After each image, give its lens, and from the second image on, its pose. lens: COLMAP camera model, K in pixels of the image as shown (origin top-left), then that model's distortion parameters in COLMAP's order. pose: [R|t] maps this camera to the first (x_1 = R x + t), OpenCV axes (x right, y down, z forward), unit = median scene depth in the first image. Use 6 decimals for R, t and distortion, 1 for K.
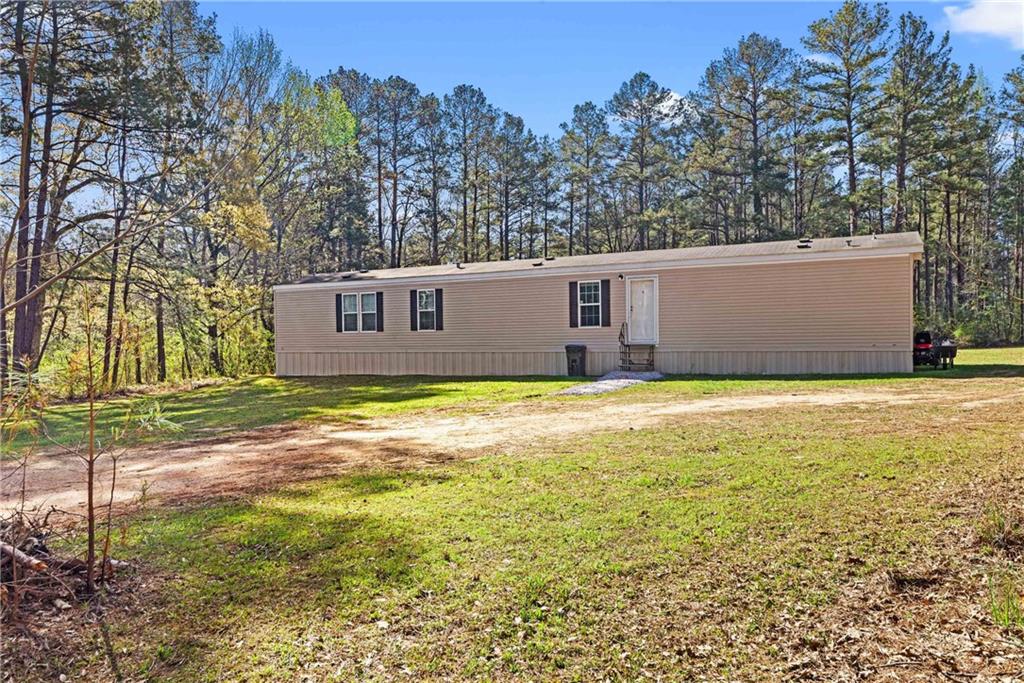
lens RADIAL K [[713.3, 0, 507.5], [0, 713.3, 338.1], [0, 0, 1]] dist [0.005705, 0.001111]
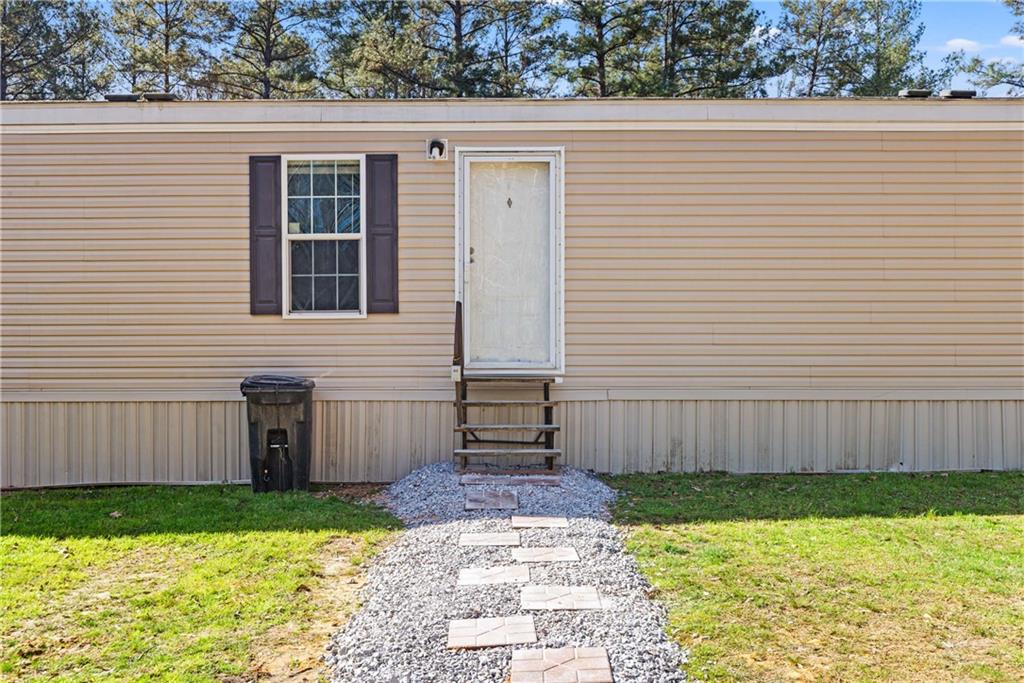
lens RADIAL K [[1004.9, 0, 518.4], [0, 1004.9, 342.7], [0, 0, 1]] dist [-0.015933, 0.000000]
pose [[0.887920, 0.018725, 0.459616, -0.001496], [-0.011813, 0.999770, -0.017909, 0.002249], [-0.459845, 0.010472, 0.887937, 0.592865]]
